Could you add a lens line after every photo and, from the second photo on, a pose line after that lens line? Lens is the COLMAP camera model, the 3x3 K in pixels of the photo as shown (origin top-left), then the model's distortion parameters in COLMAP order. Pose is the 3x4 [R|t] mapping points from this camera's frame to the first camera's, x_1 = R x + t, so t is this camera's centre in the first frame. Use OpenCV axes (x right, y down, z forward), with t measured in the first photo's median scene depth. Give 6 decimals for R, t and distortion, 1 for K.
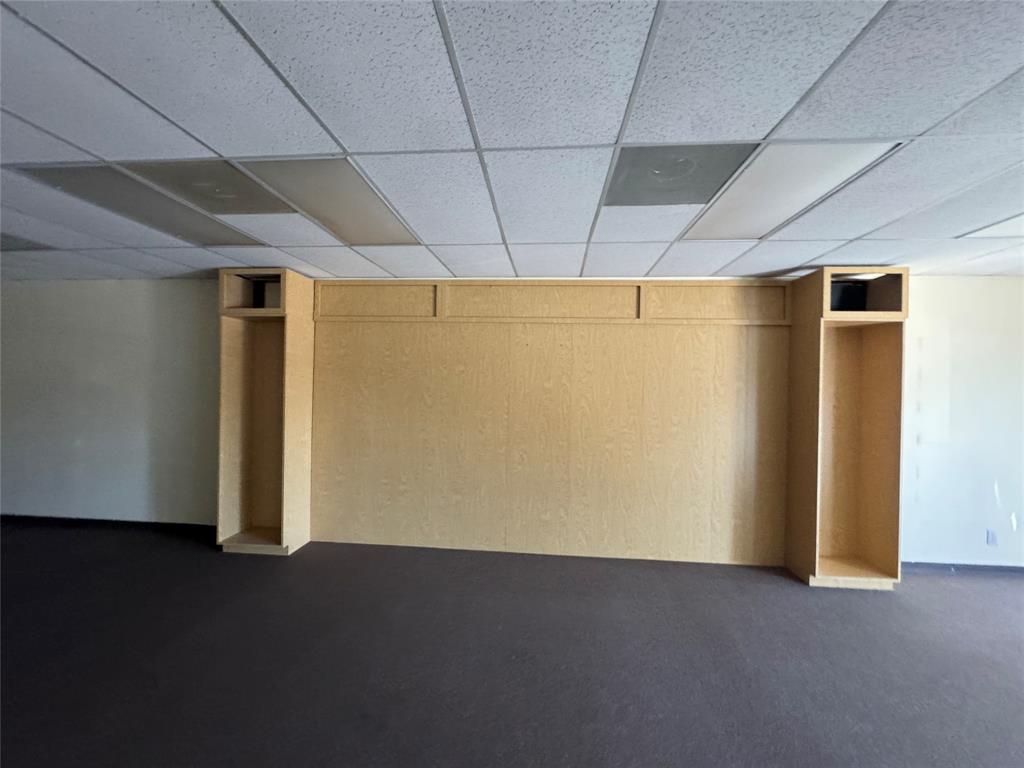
lens RADIAL K [[409.2, 0, 512.7], [0, 409.2, 376.4], [0, 0, 1]] dist [-0.007373, 0.000737]
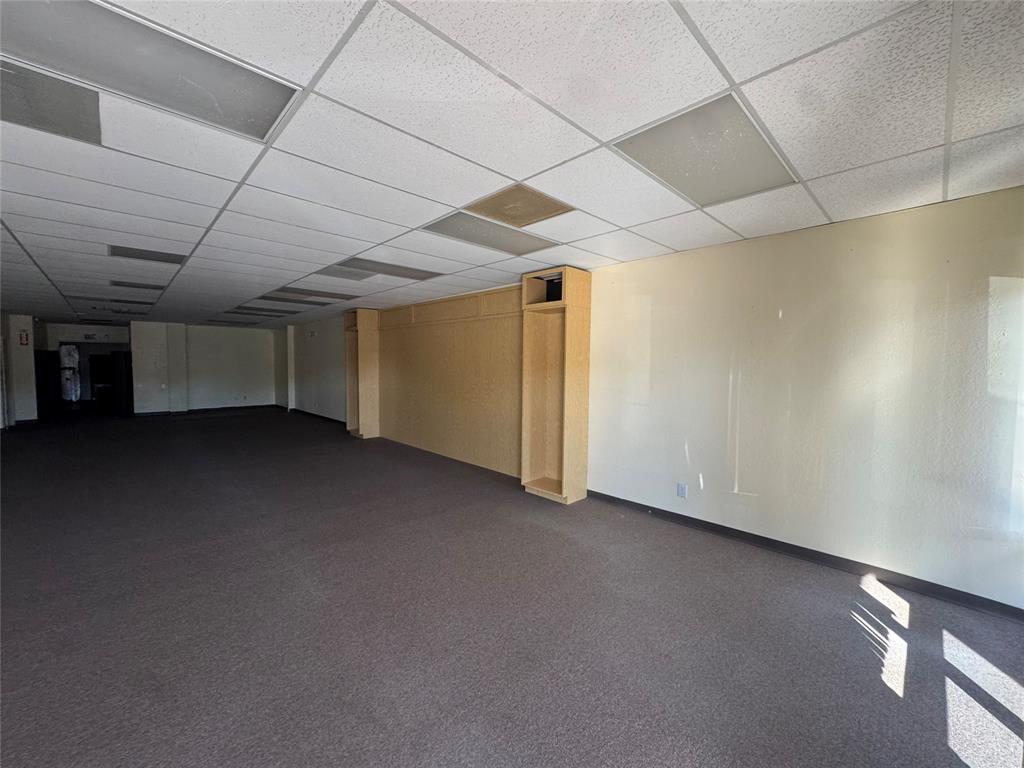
lens RADIAL K [[409.2, 0, 502.0], [0, 409.2, 392.4], [0, 0, 1]] dist [-0.007373, 0.000737]
pose [[0.744700, 0.035693, -0.666444, 0.107282], [0.024799, 0.996399, 0.081075, 0.001798], [0.666938, -0.076903, 0.741134, -0.009671]]
